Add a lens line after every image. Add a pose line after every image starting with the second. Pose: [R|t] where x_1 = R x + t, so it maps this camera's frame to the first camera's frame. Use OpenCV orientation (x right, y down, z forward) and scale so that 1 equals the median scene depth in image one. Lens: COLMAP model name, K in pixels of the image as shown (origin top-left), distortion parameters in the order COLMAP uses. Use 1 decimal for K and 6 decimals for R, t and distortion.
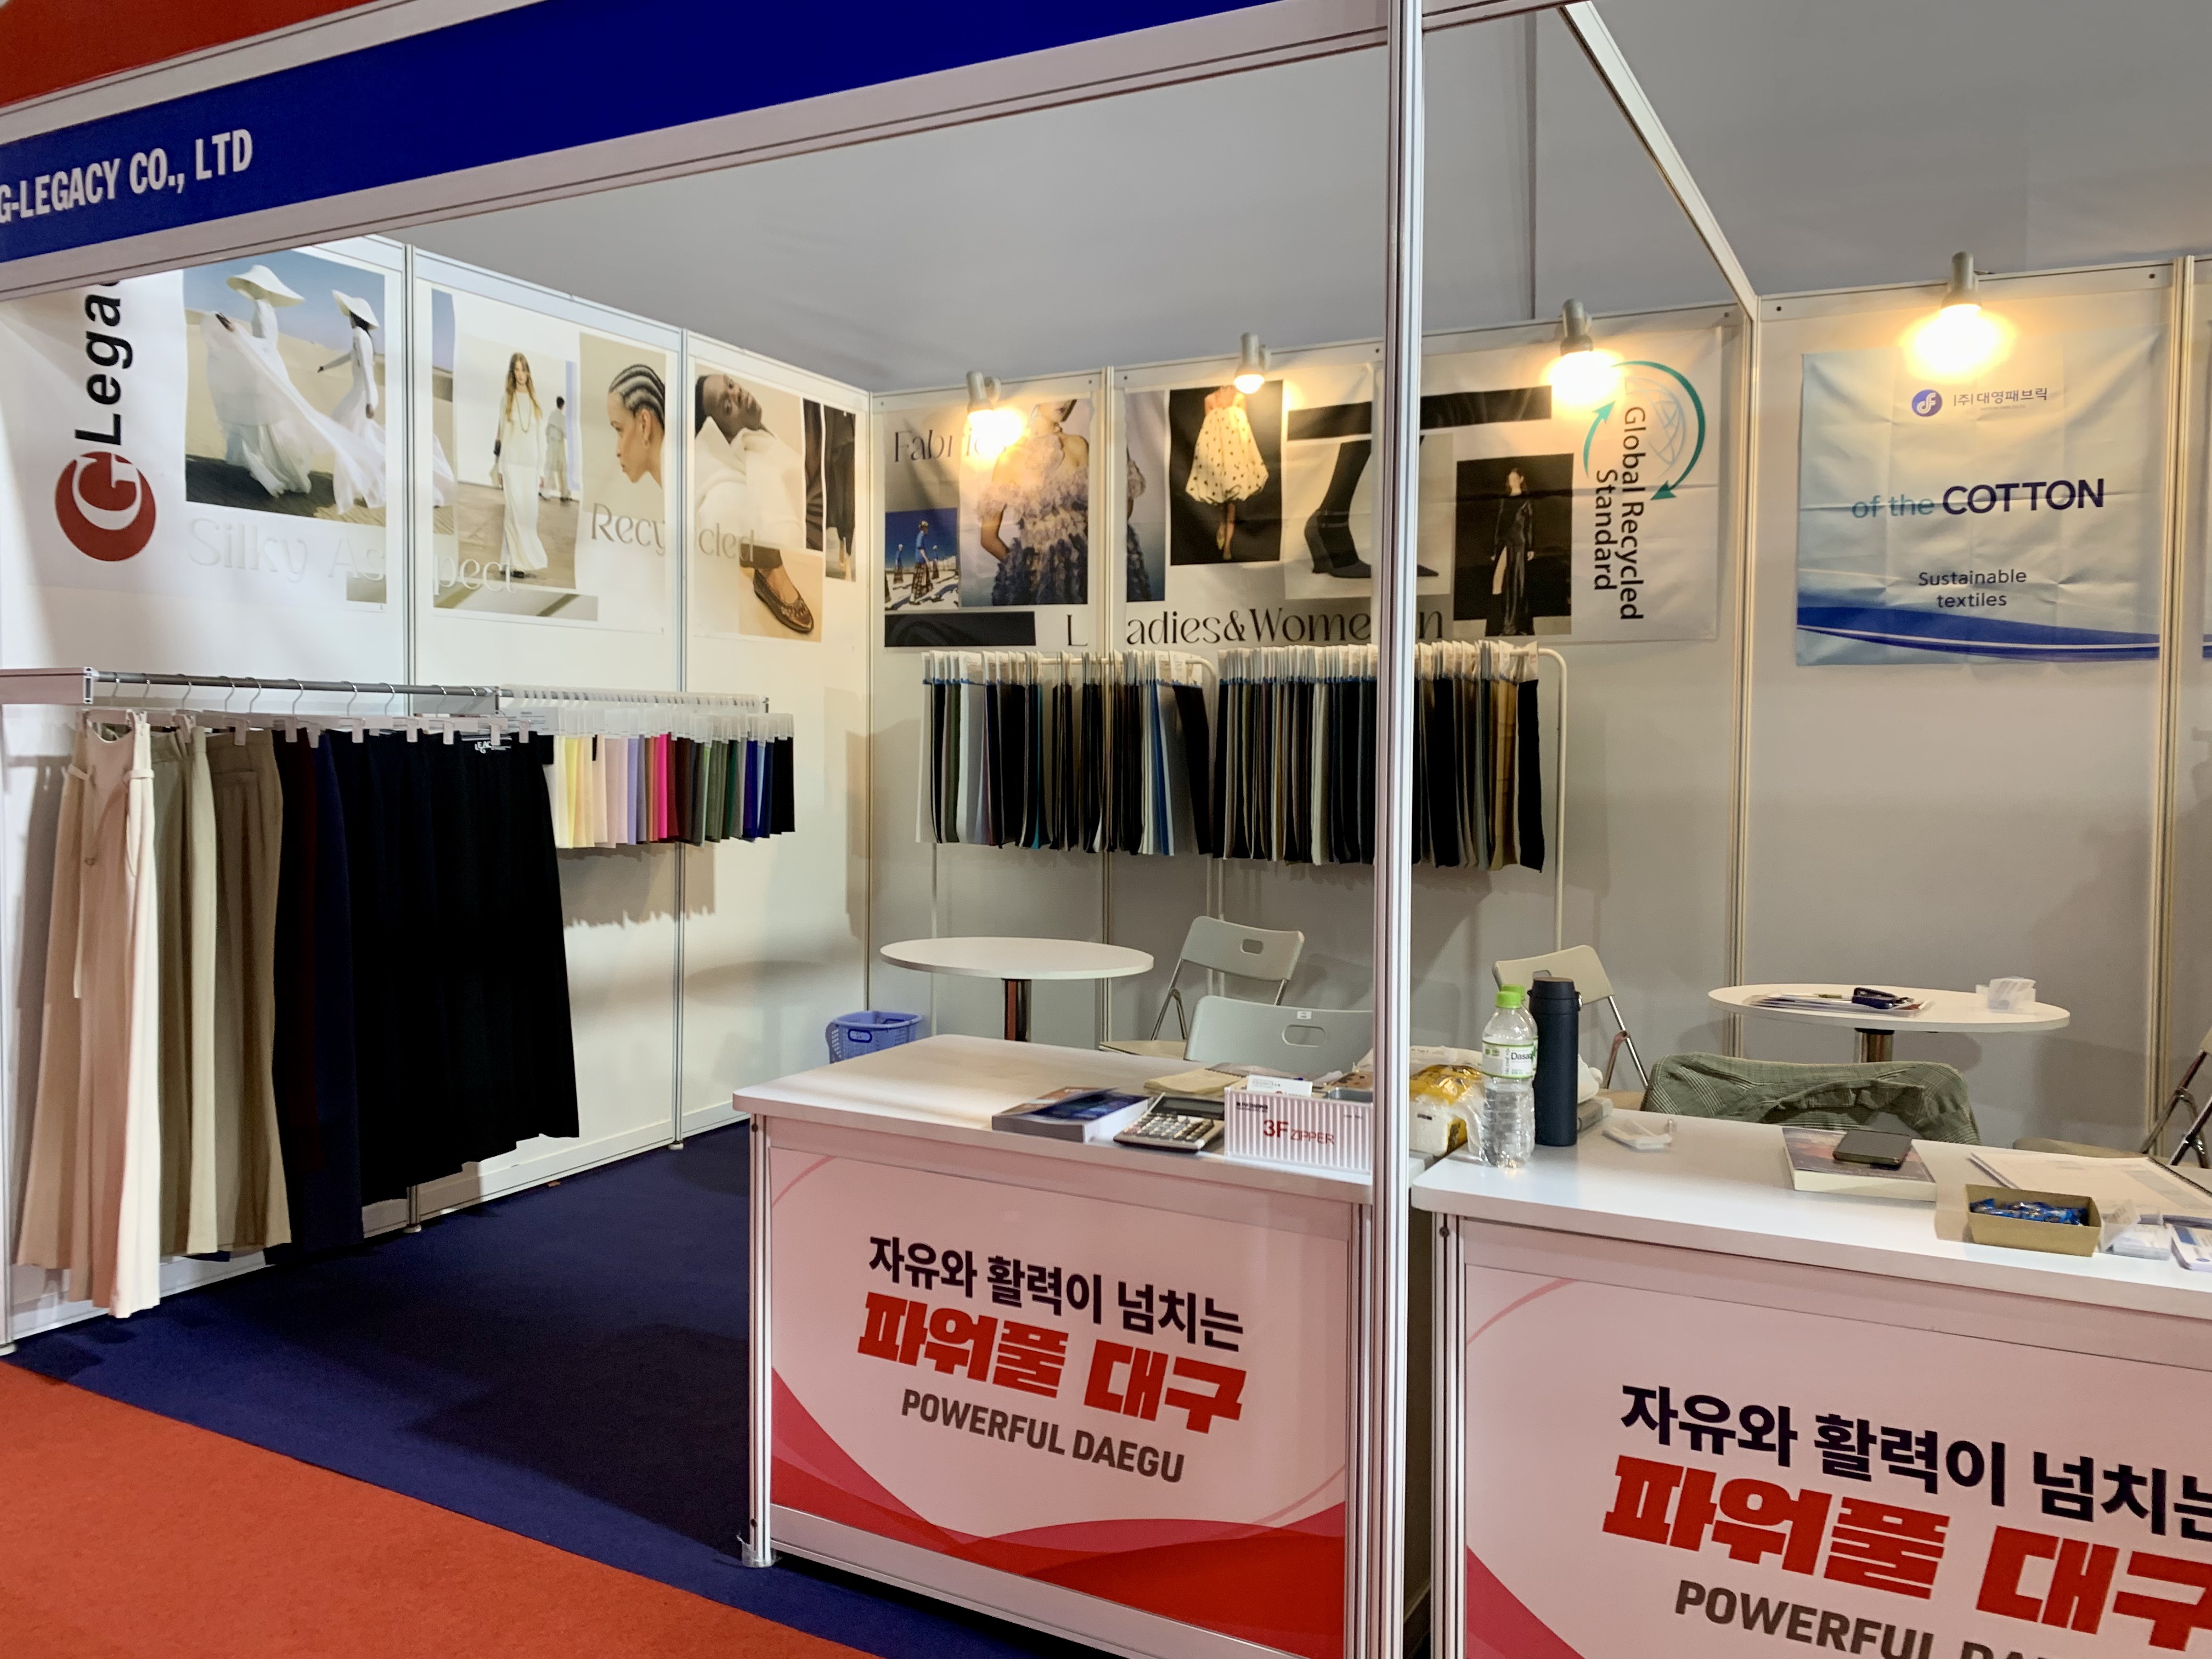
lens RADIAL K [[1691.4, 0, 1128.9], [0, 1691.4, 801.5], [0, 0, 1]] dist [0.020519, -0.017841]
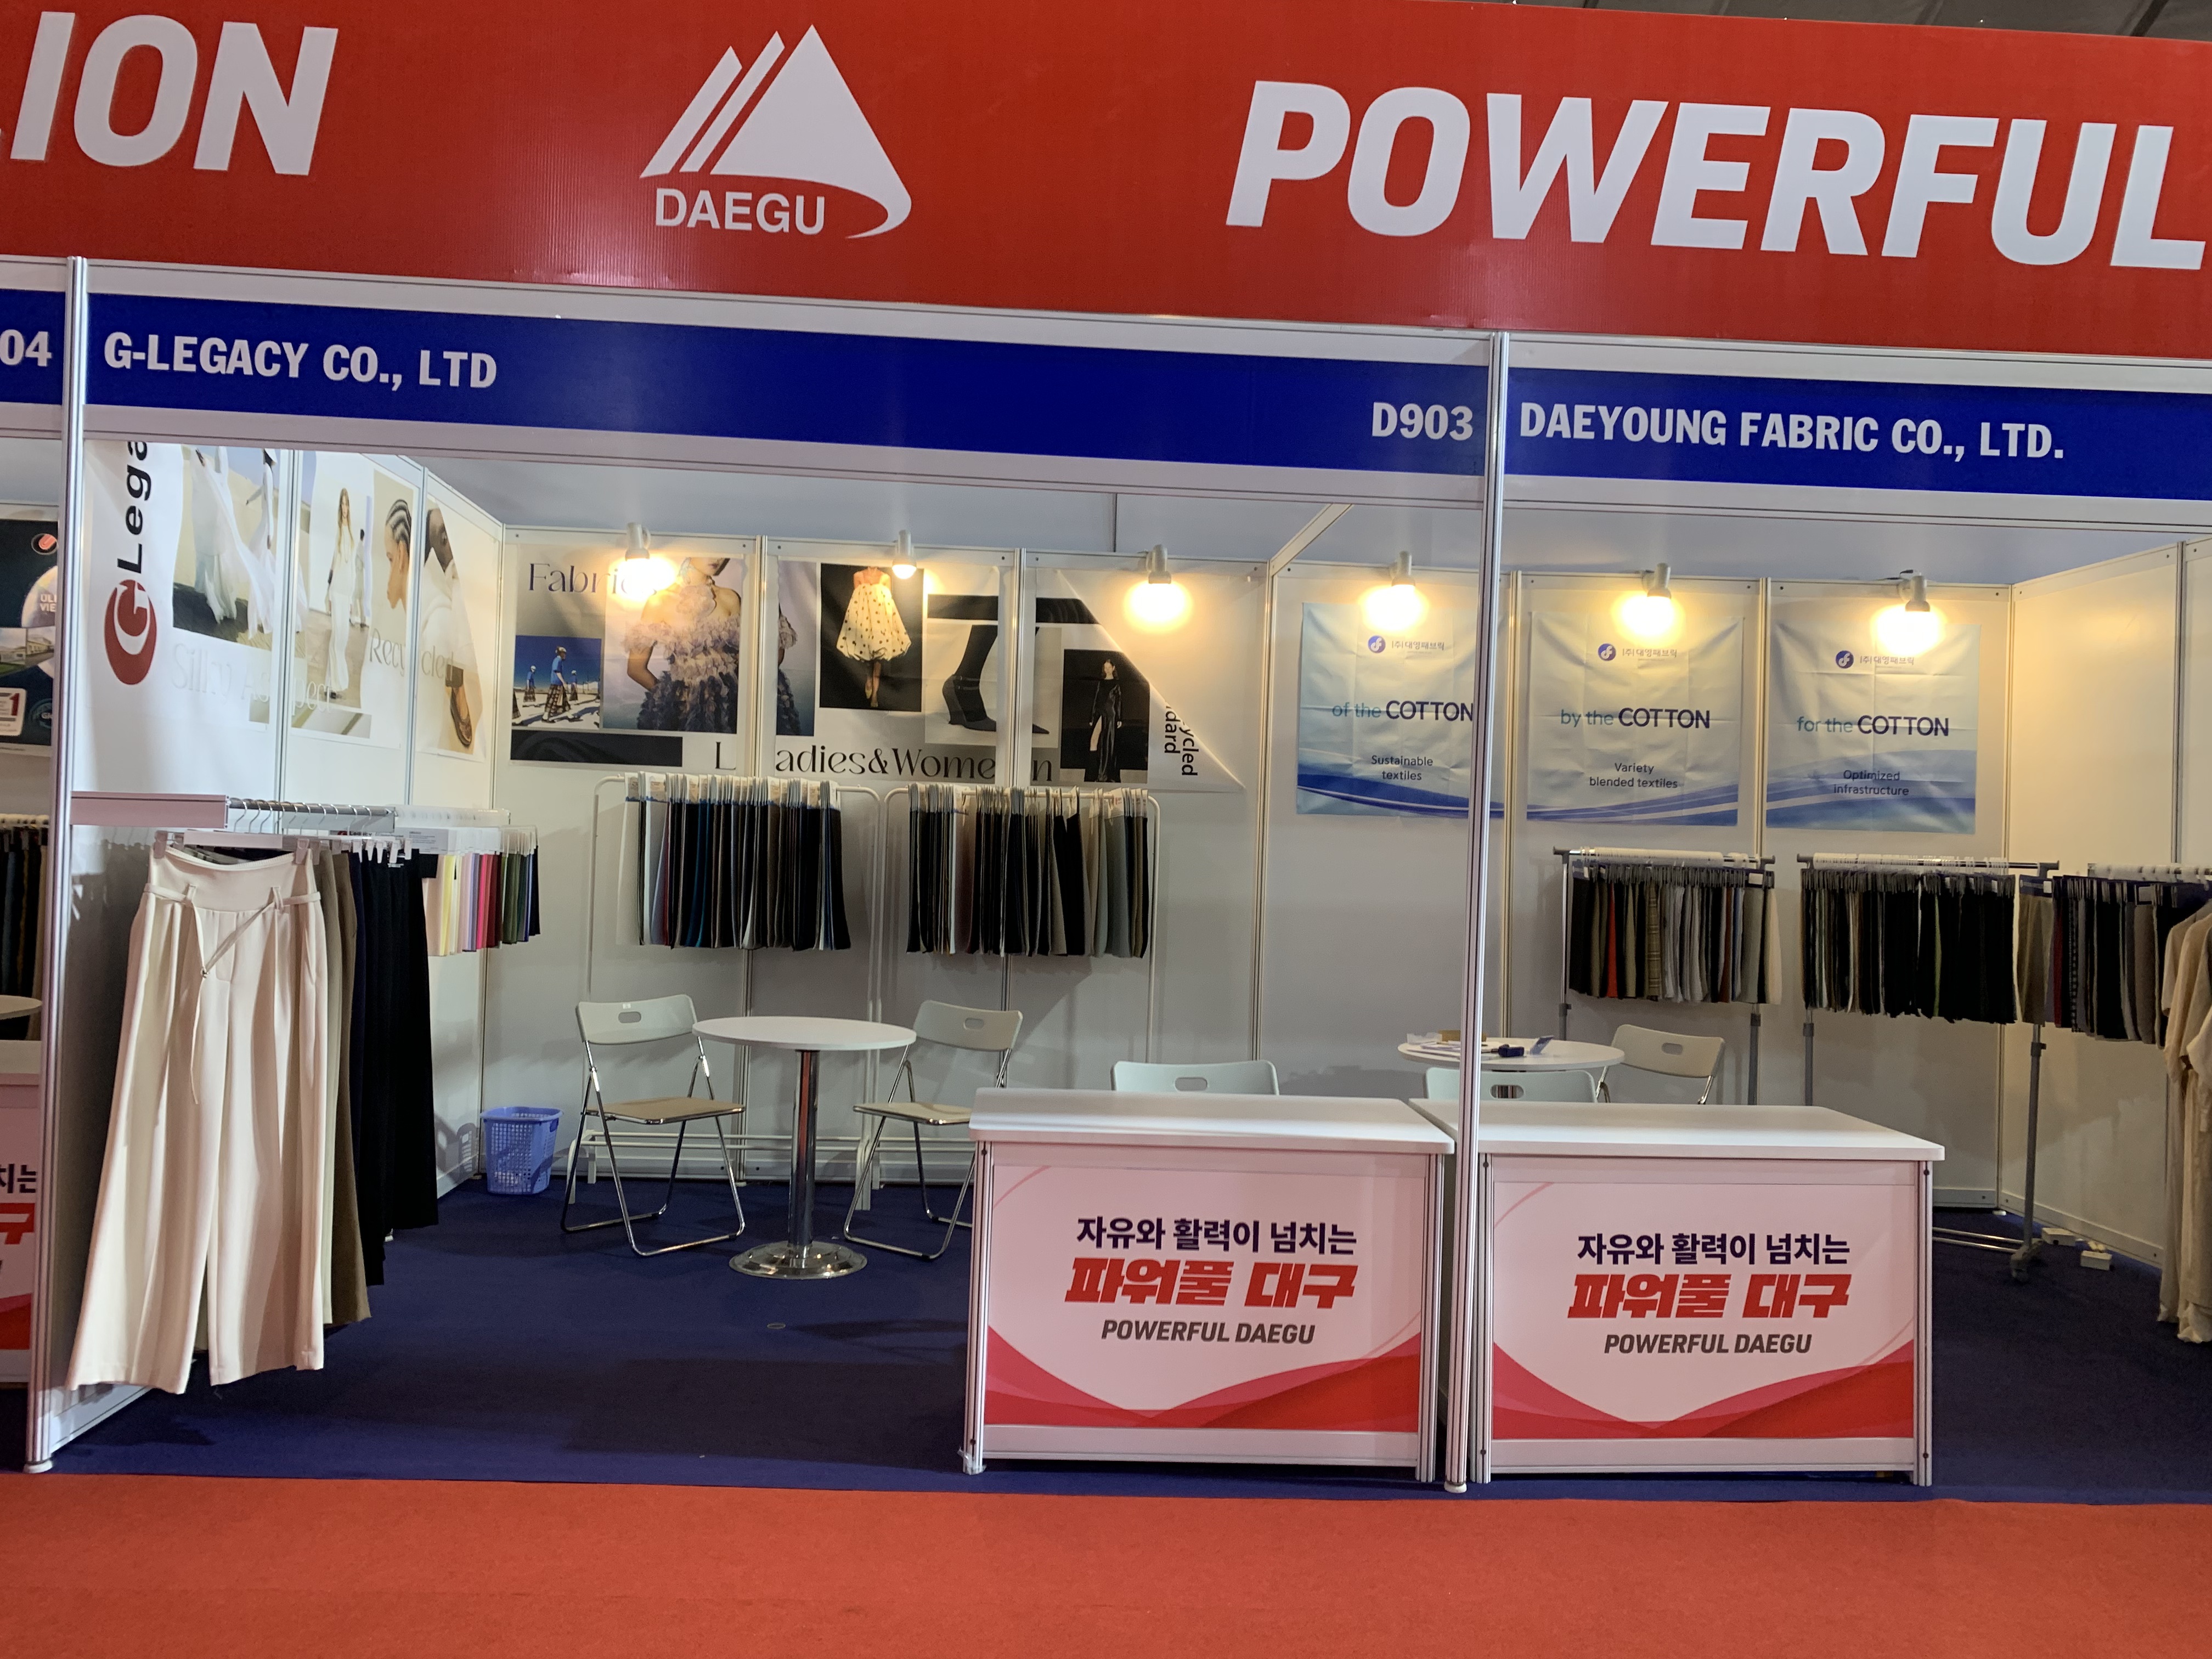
lens RADIAL K [[1691.4, 0, 1088.2], [0, 1691.4, 822.2], [0, 0, 1]] dist [0.020519, -0.017841]
pose [[0.855917, 0.023711, 0.516569, -0.544635], [-0.005415, 0.999304, -0.036897, -0.019325], [-0.517084, 0.028783, 0.855450, -0.158925]]
